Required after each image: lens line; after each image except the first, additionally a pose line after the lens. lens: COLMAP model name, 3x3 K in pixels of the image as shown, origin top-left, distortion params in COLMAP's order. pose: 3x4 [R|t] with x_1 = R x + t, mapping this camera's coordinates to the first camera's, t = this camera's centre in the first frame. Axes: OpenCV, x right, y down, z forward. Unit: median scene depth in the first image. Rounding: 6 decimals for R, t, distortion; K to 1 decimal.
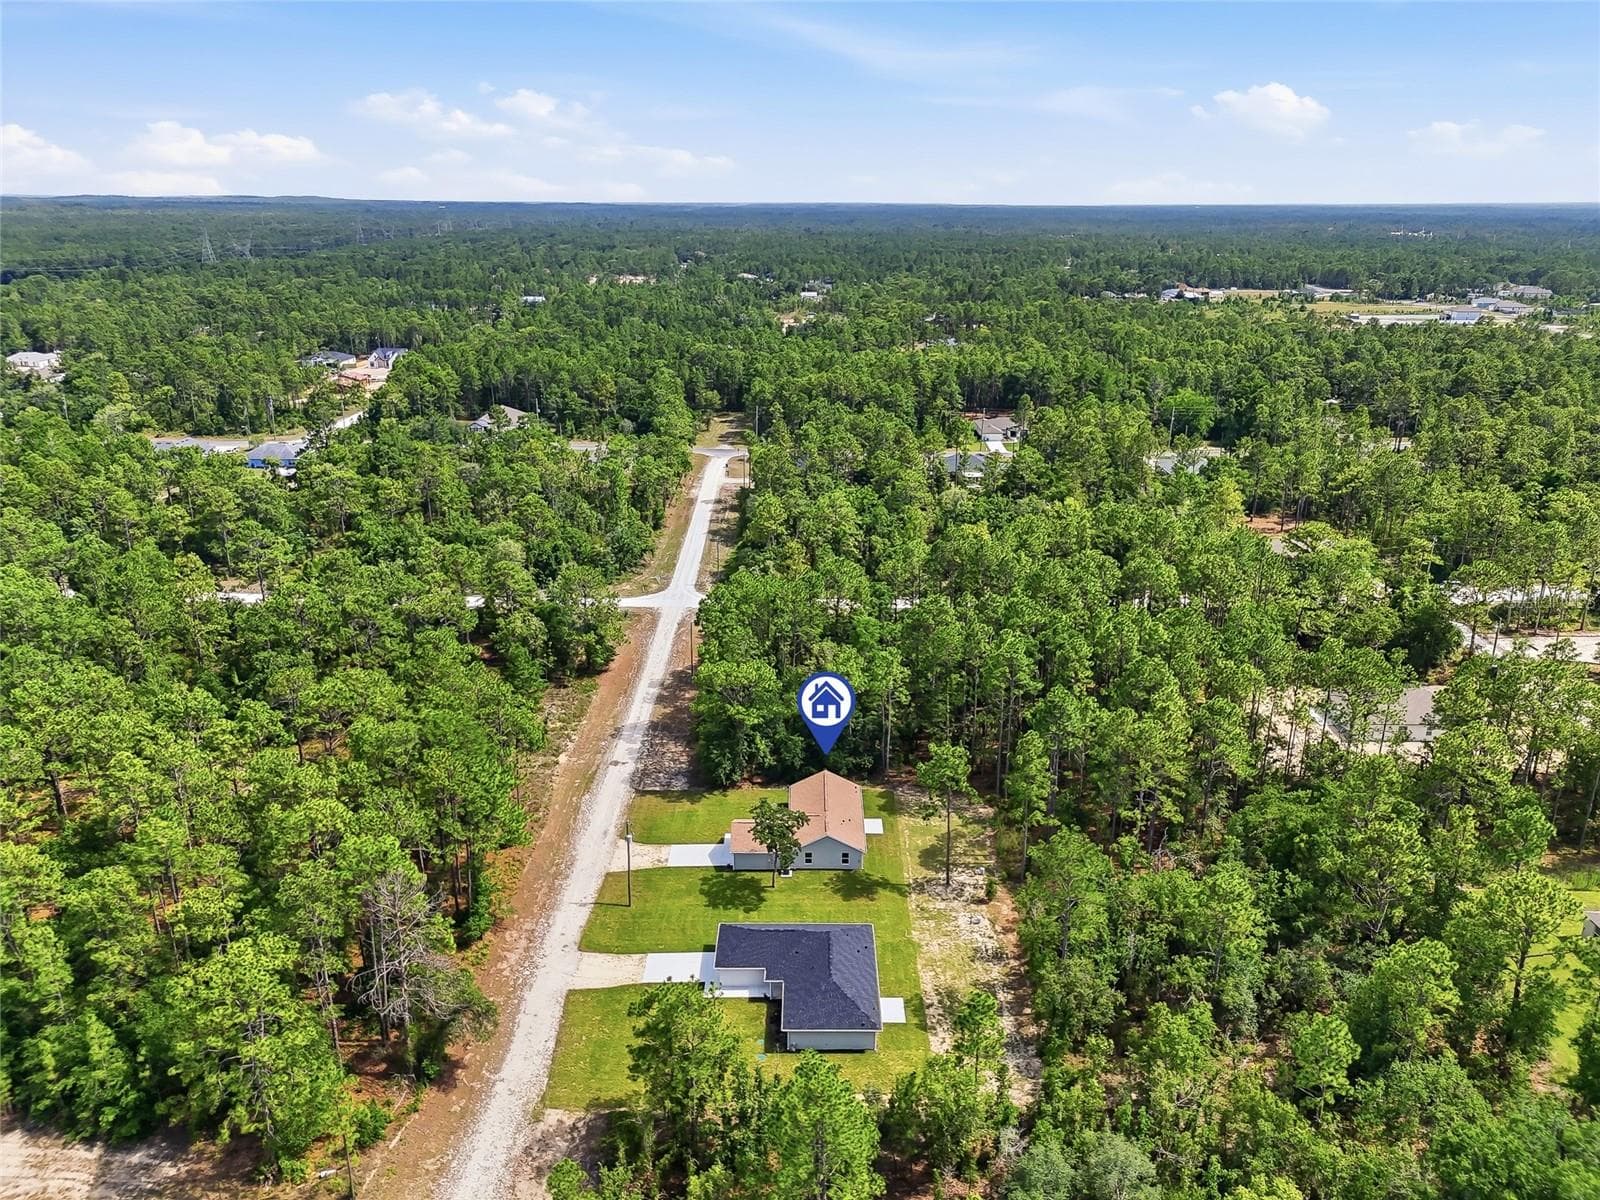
lens RADIAL K [[1198.2, 0, 815.9], [0, 1198.2, 646.3], [0, 0, 1]] dist [0.184828, -0.168532]
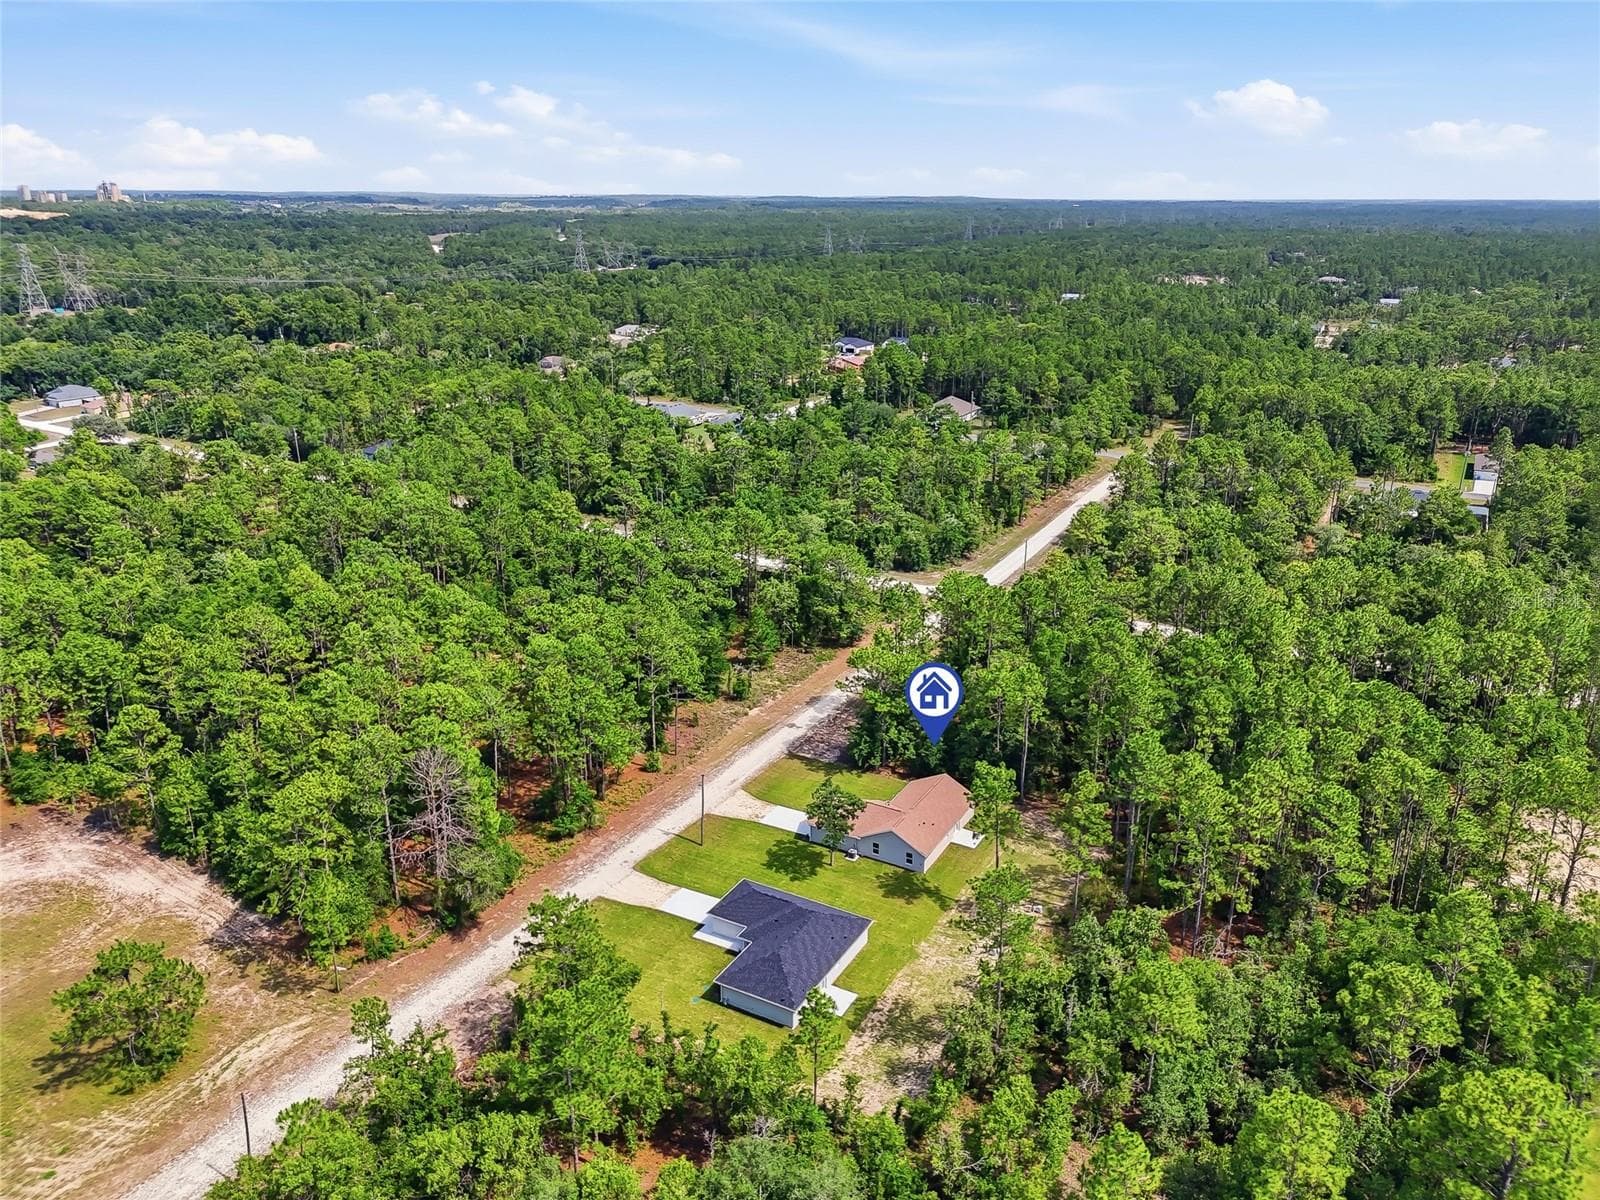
lens RADIAL K [[1198.2, 0, 815.9], [0, 1198.2, 646.3], [0, 0, 1]] dist [0.184828, -0.168532]
pose [[0.878153, 0.182084, -0.442371, 0.368103], [-0.181397, 0.982413, 0.044278, -0.027624], [0.442653, 0.041362, 0.895739, 0.060854]]
